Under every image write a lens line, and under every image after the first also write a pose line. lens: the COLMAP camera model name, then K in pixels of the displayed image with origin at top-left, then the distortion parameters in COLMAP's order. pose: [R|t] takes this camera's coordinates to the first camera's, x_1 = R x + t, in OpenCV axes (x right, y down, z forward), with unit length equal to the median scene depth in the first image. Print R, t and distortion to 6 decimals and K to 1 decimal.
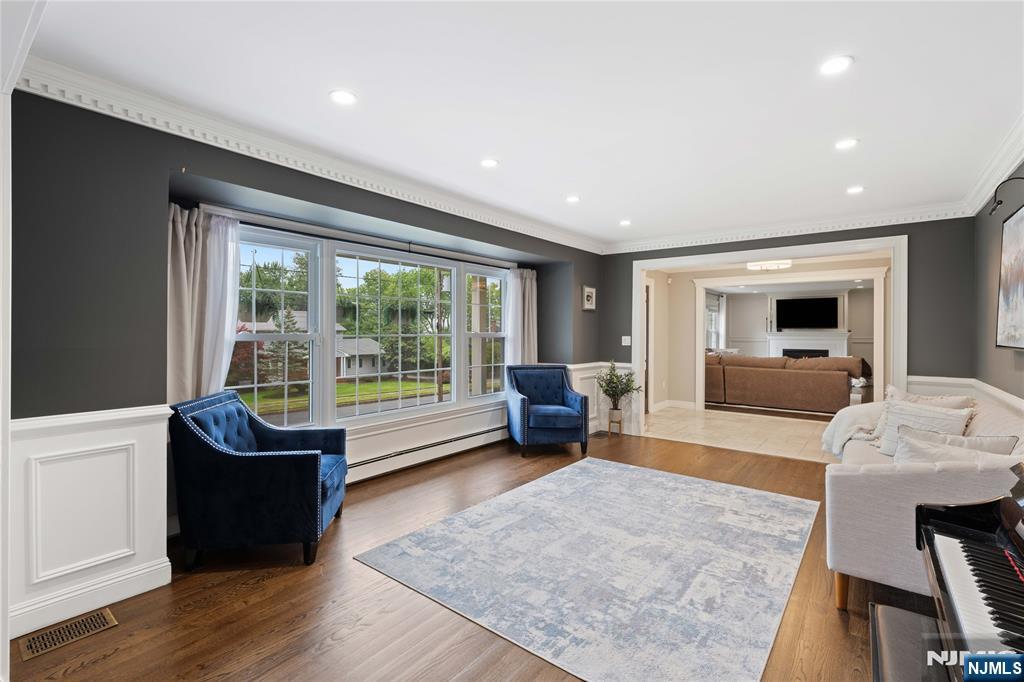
lens RADIAL K [[479.9, 0, 514.3], [0, 479.9, 338.3], [0, 0, 1]] dist [-0.004390, 0.004260]
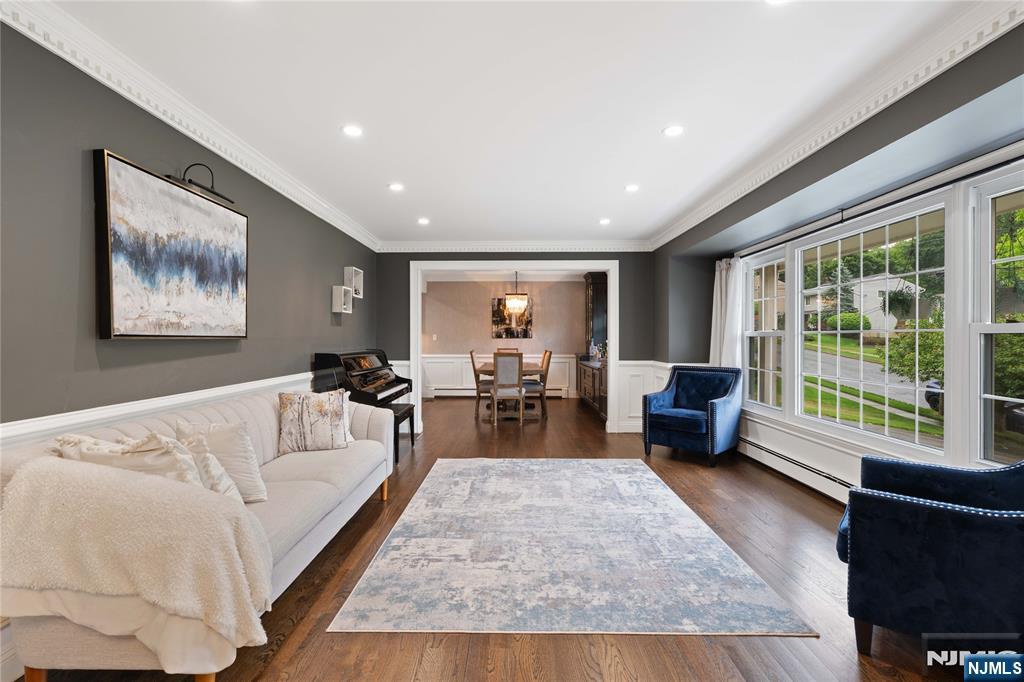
lens RADIAL K [[479.9, 0, 493.2], [0, 479.9, 339.6], [0, 0, 1]] dist [-0.004390, 0.004260]
pose [[-0.827187, -0.003365, -0.561917, 0.905959], [-0.011244, 0.999881, 0.010566, 0.008141], [0.561815, 0.015058, -0.827126, 1.778650]]
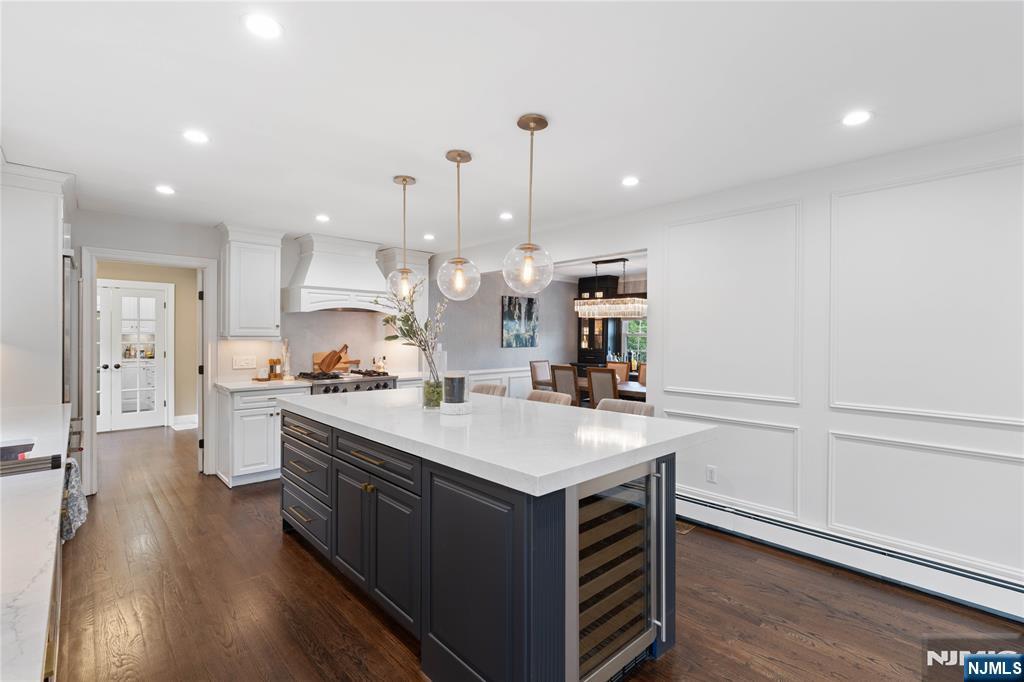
lens RADIAL K [[479.9, 0, 512.8], [0, 479.9, 342.0], [0, 0, 1]] dist [-0.004390, 0.004260]
pose [[-0.171670, -0.000585, -0.985154, 1.473816], [-0.013545, 0.999907, 0.001767, 0.000059], [0.985061, 0.013647, -0.171662, -0.247639]]
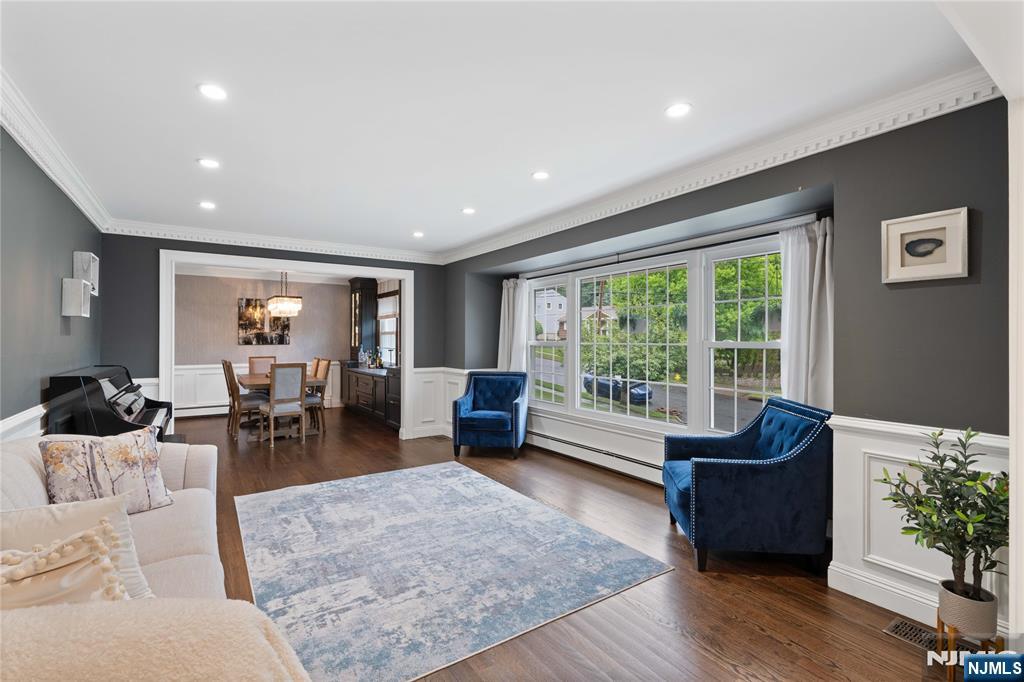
lens RADIAL K [[479.9, 0, 510.5], [0, 479.9, 336.4], [0, 0, 1]] dist [-0.004390, 0.004260]
pose [[-0.346260, -0.009779, -0.938088, 1.117955], [-0.012539, 0.999905, -0.005795, -0.016704], [0.938055, 0.009756, -0.346349, 1.536867]]
